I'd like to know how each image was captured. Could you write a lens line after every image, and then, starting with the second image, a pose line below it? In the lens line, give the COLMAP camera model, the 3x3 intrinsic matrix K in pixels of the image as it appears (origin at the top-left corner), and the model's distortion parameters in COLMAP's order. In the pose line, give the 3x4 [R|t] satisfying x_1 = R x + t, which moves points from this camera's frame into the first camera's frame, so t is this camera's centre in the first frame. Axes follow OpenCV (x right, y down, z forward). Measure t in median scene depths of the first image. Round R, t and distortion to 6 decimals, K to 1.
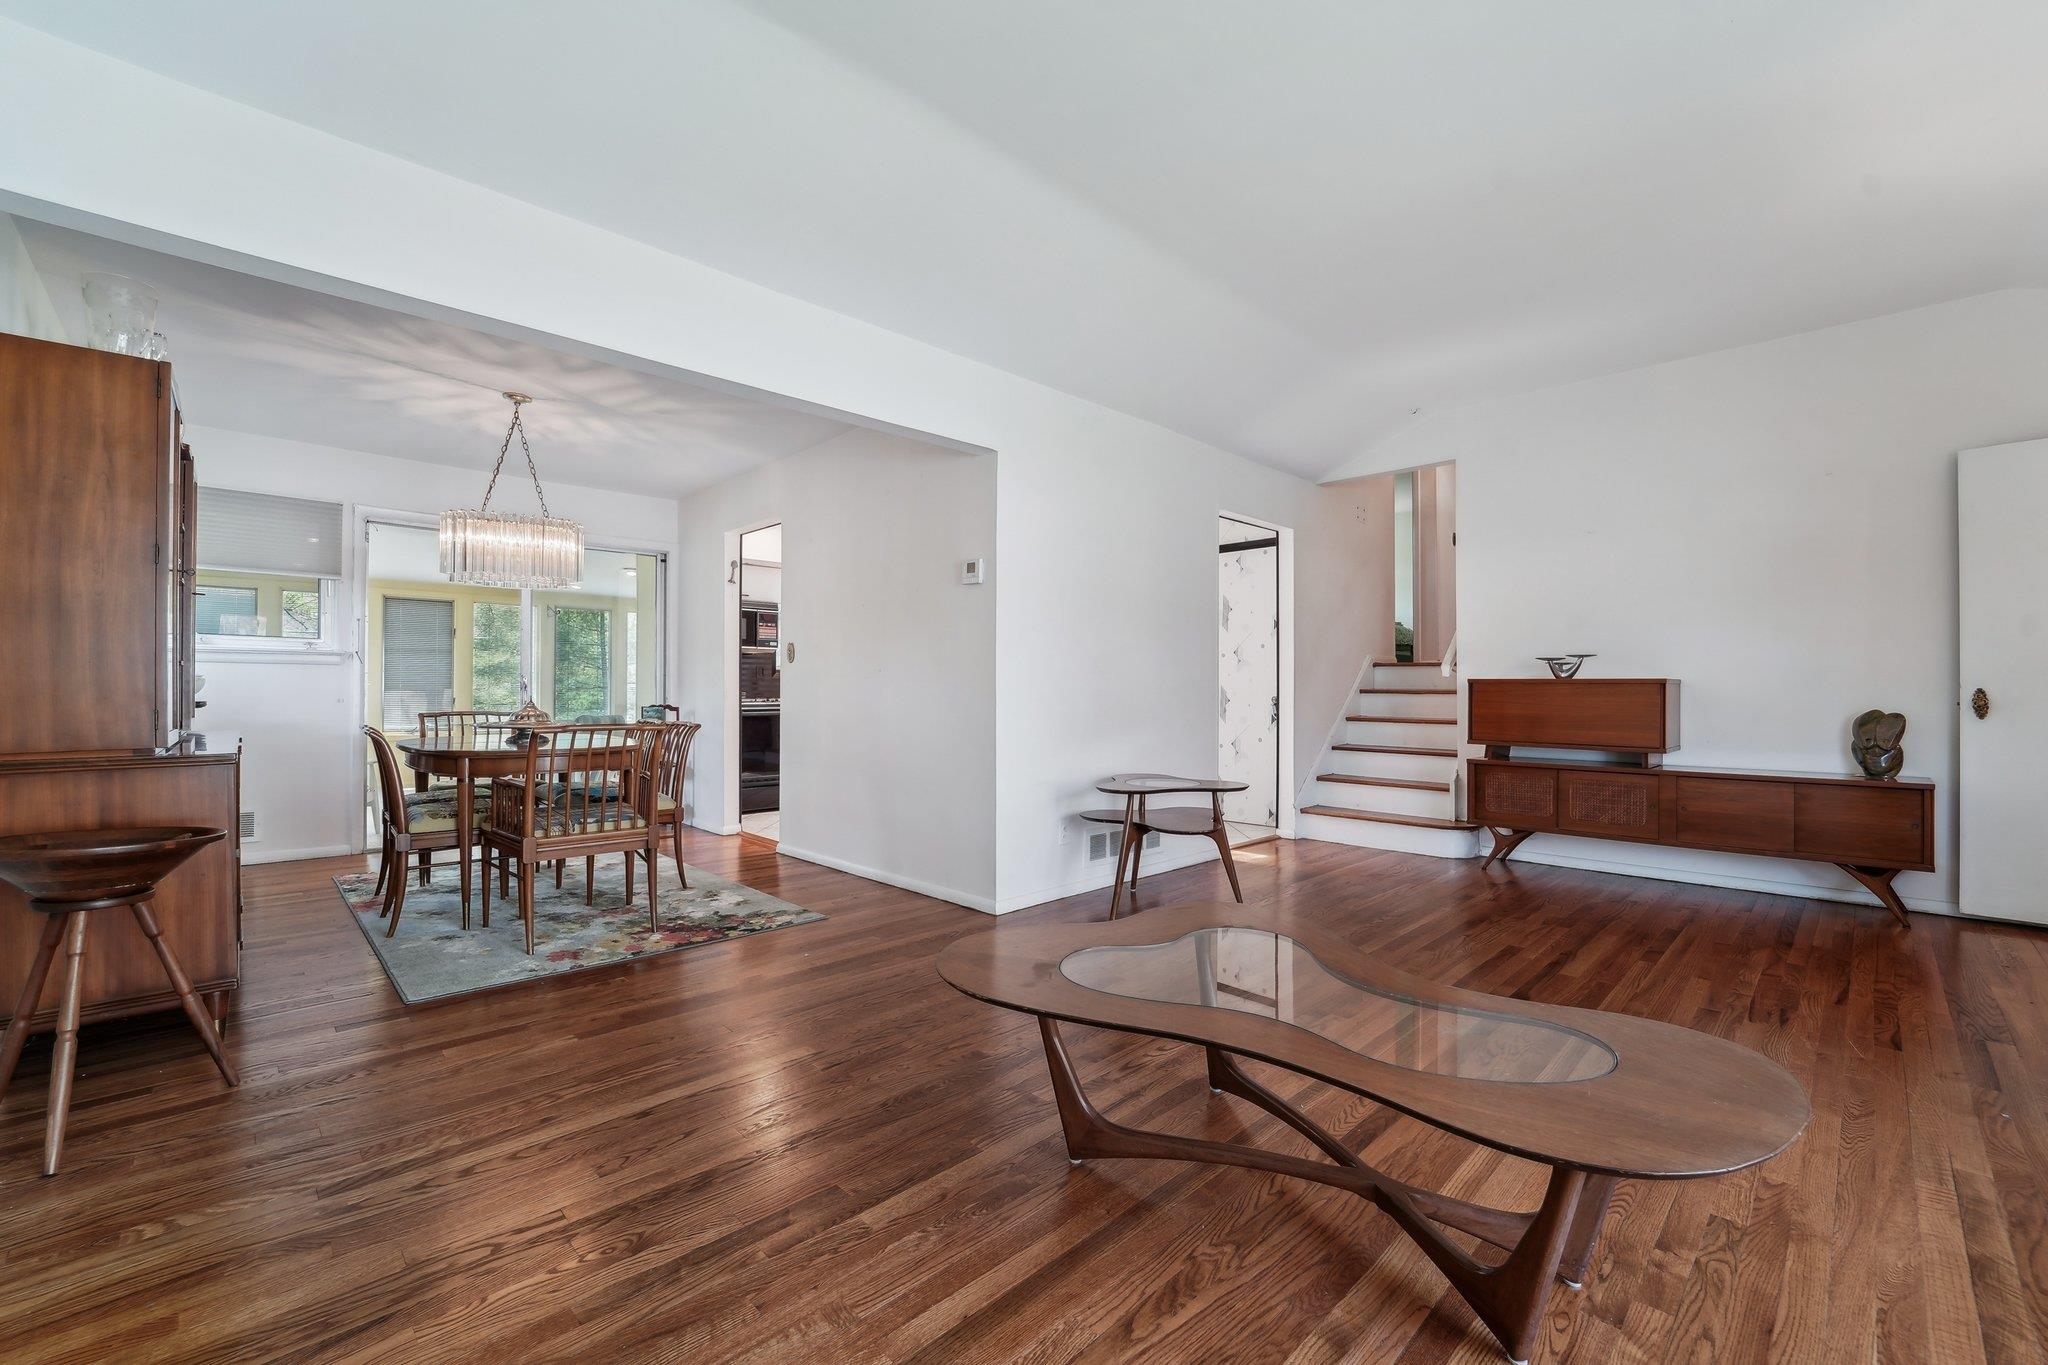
lens RADIAL K [[848.7, 0, 1023.6], [0, 848.7, 693.5], [0, 0, 1]] dist [-0.017015, -0.000409]
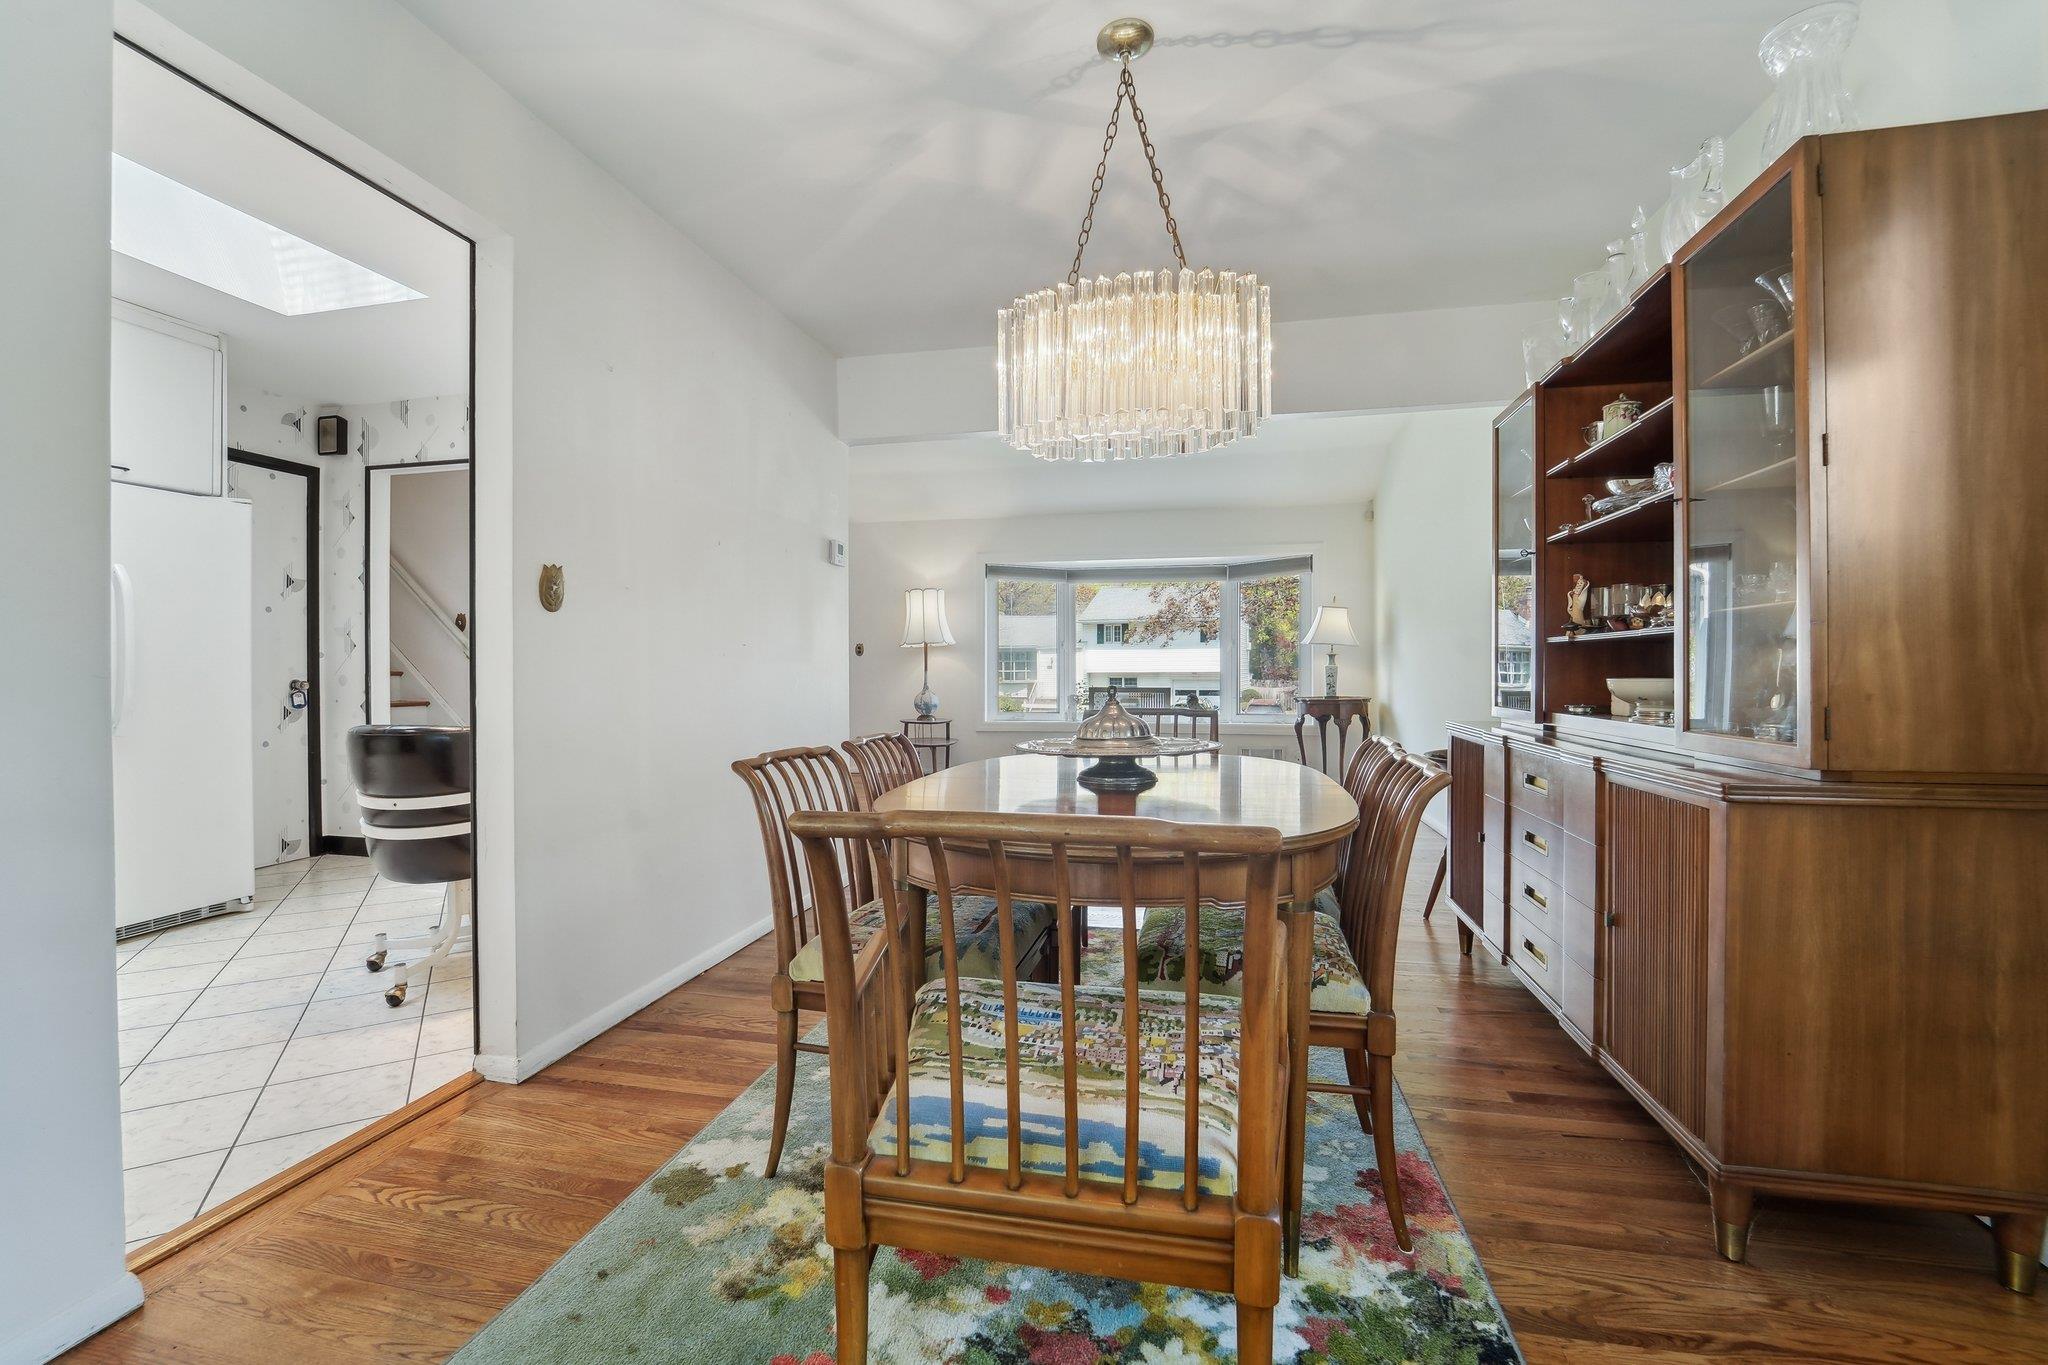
lens RADIAL K [[848.7, 0, 1023.0], [0, 848.7, 678.2], [0, 0, 1]] dist [-0.017015, -0.000409]
pose [[-0.546604, -0.007359, 0.837359, -0.949953], [-0.007684, 0.999963, 0.003772, -0.006855], [-0.837356, -0.004373, -0.546641, 1.284416]]
